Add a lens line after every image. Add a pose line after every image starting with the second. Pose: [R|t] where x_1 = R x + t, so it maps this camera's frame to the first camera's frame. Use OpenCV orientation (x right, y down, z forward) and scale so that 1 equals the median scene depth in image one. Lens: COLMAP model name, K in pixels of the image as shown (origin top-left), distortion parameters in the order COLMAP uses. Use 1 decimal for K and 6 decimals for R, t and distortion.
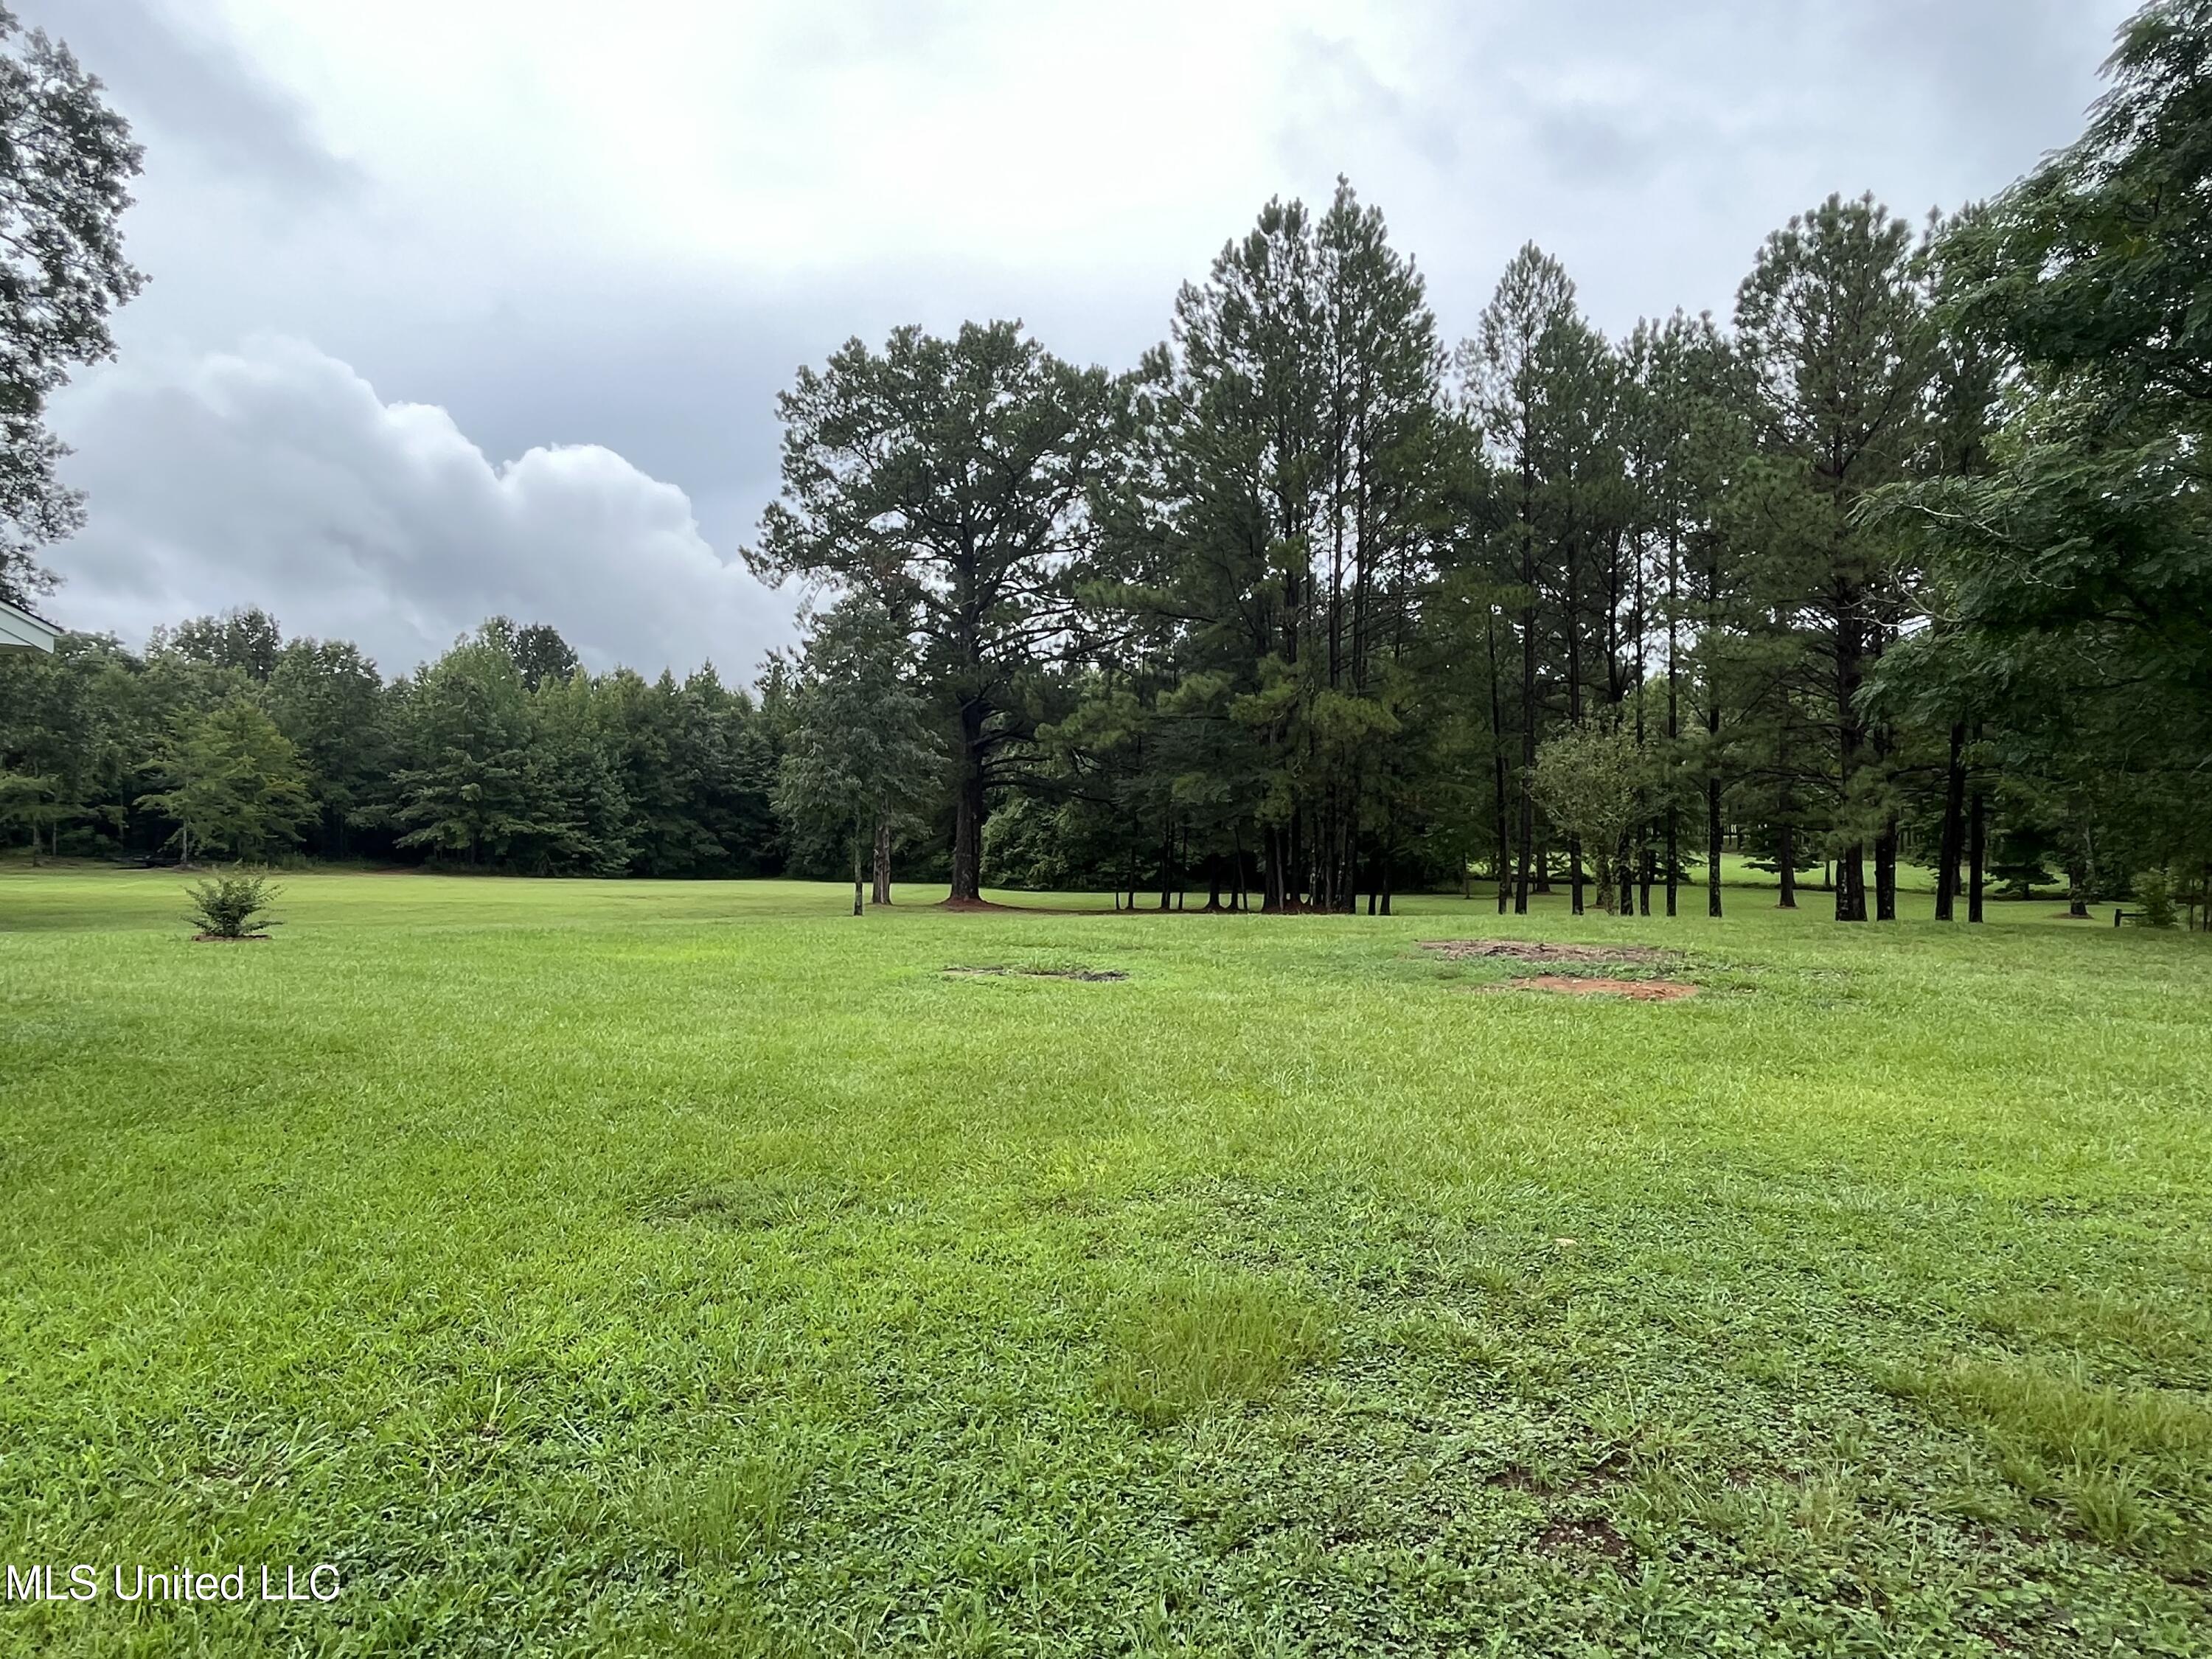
lens RADIAL K [[1227.3, 0, 1048.6], [0, 1227.3, 821.3], [0, 0, 1]] dist [0.005244, -0.005210]
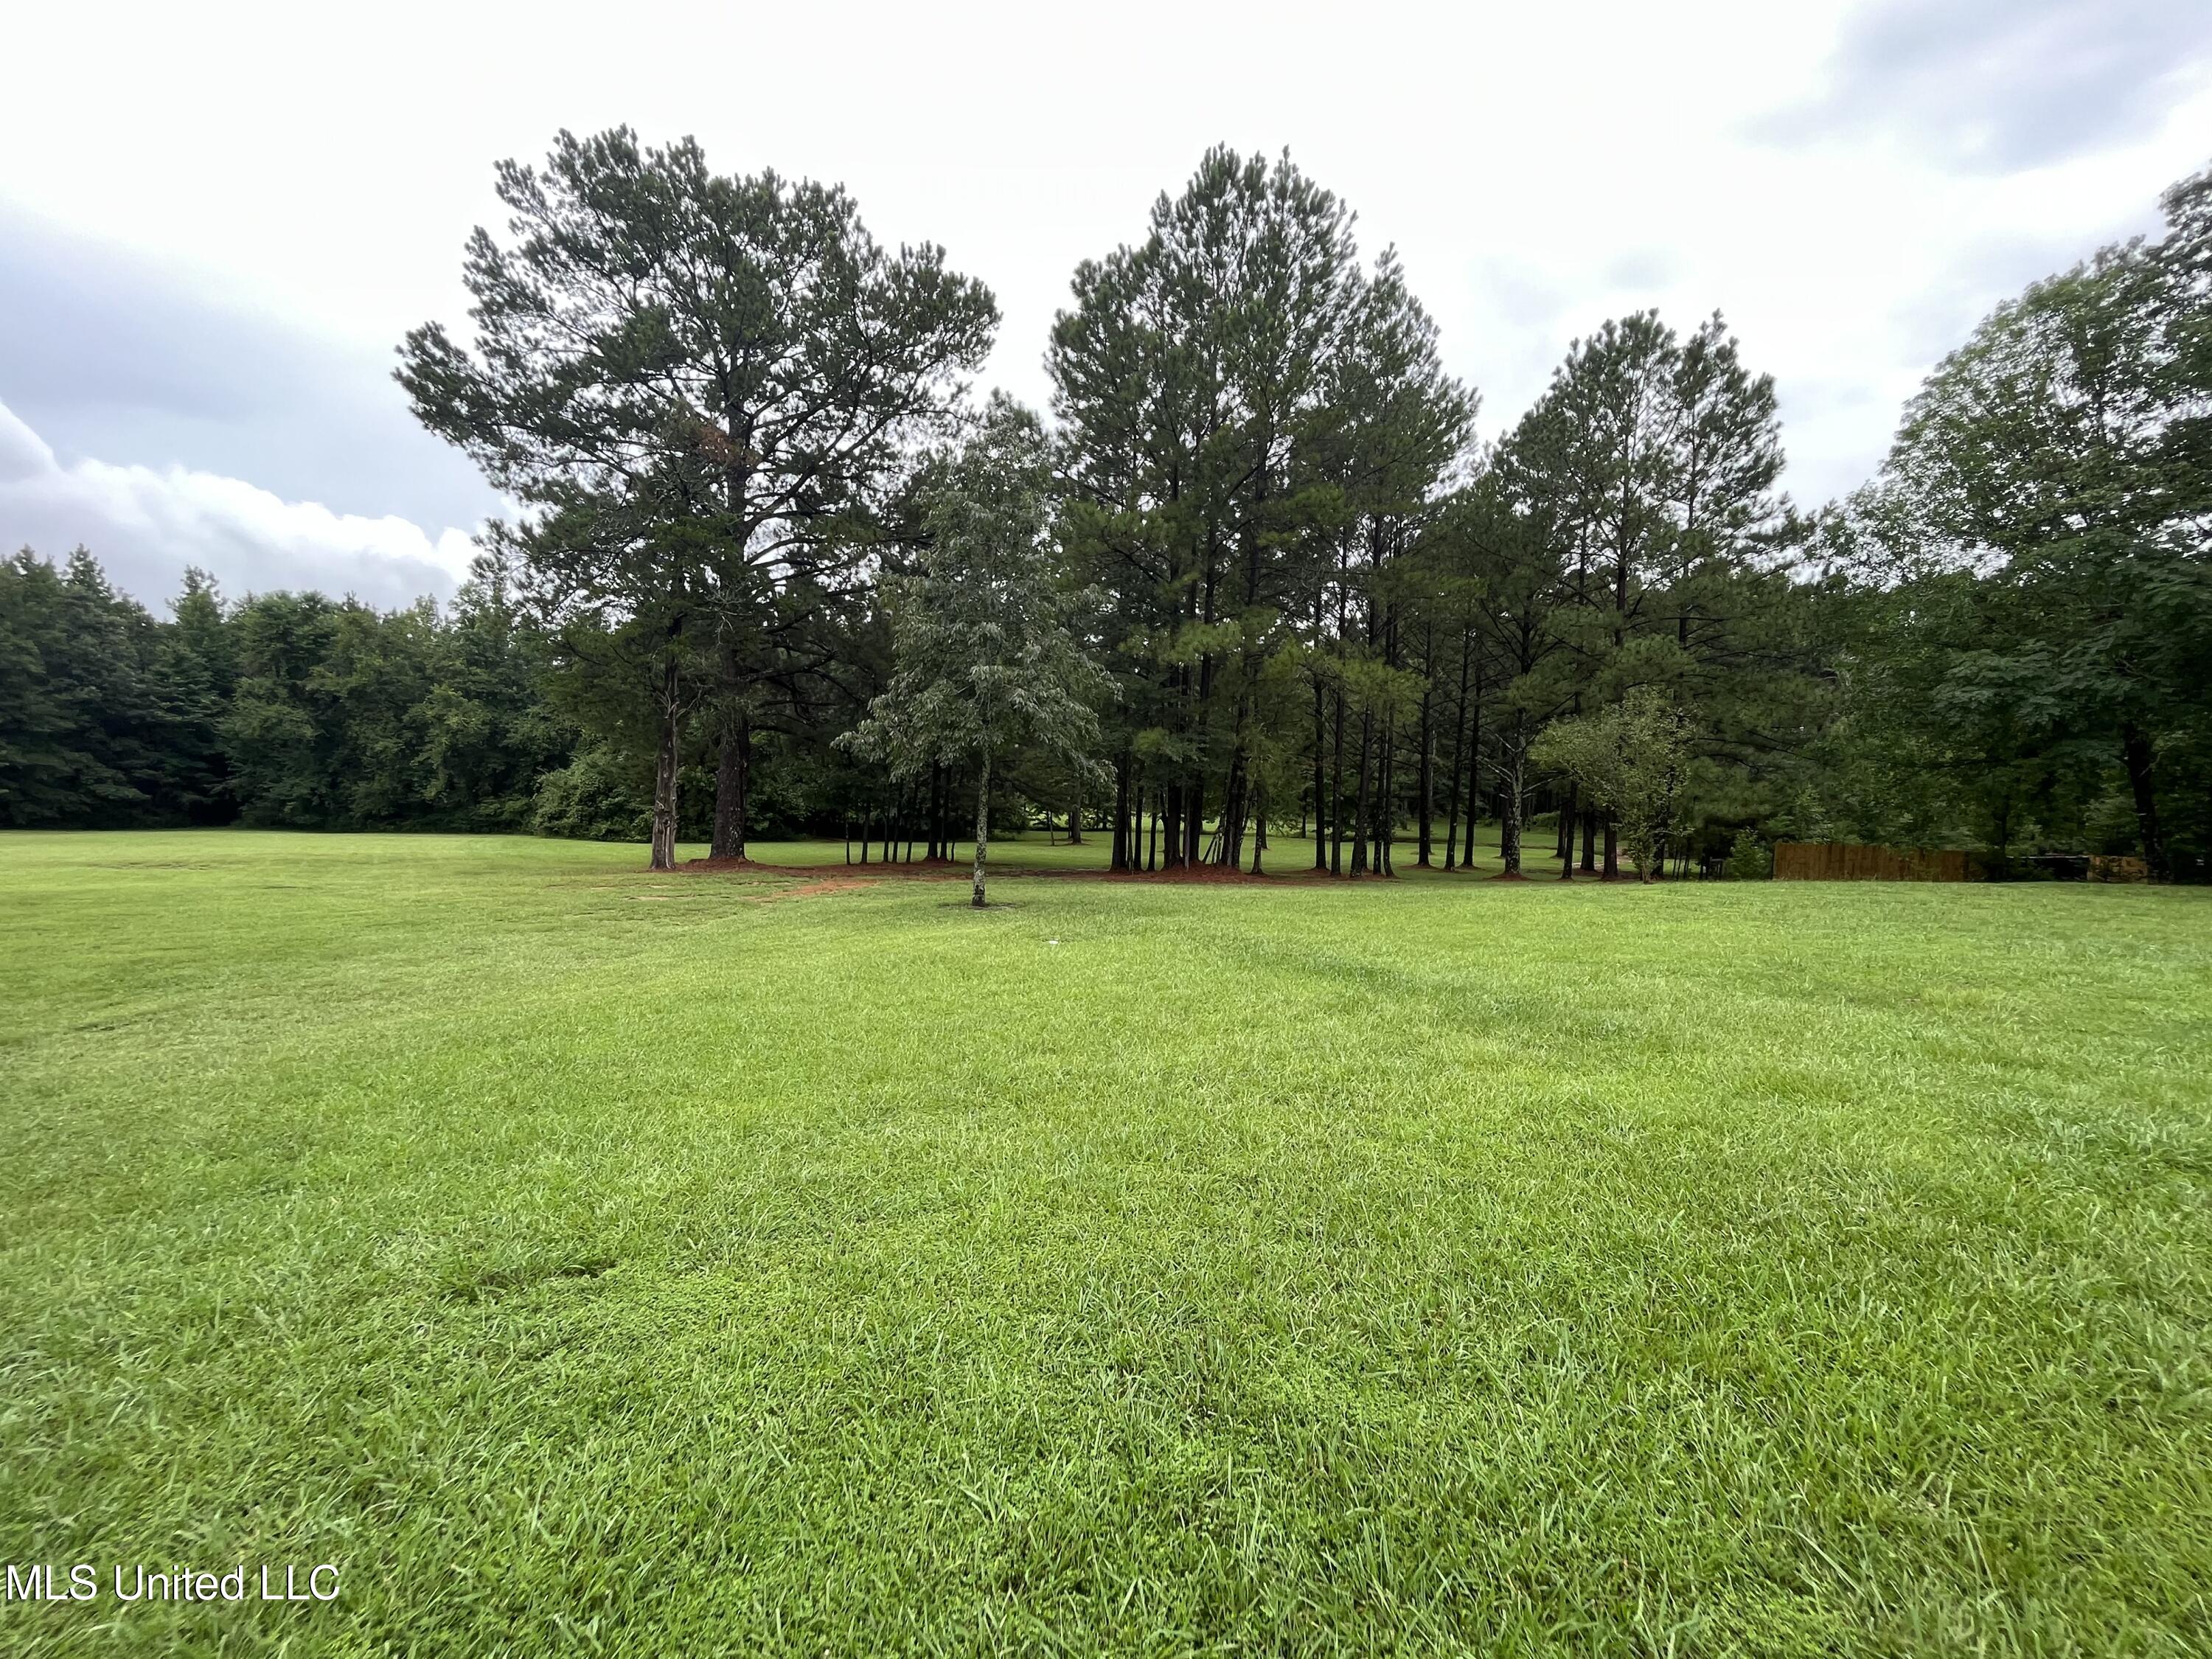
lens RADIAL K [[910.1, 0, 1099.4], [0, 910.1, 837.3], [0, 0, 1]] dist [-0.009255, -0.000041]
pose [[0.791148, -0.010482, 0.611535, -0.330349], [-0.028182, 0.998166, 0.053569, 0.008656], [-0.610975, -0.059615, 0.789402, 0.427821]]
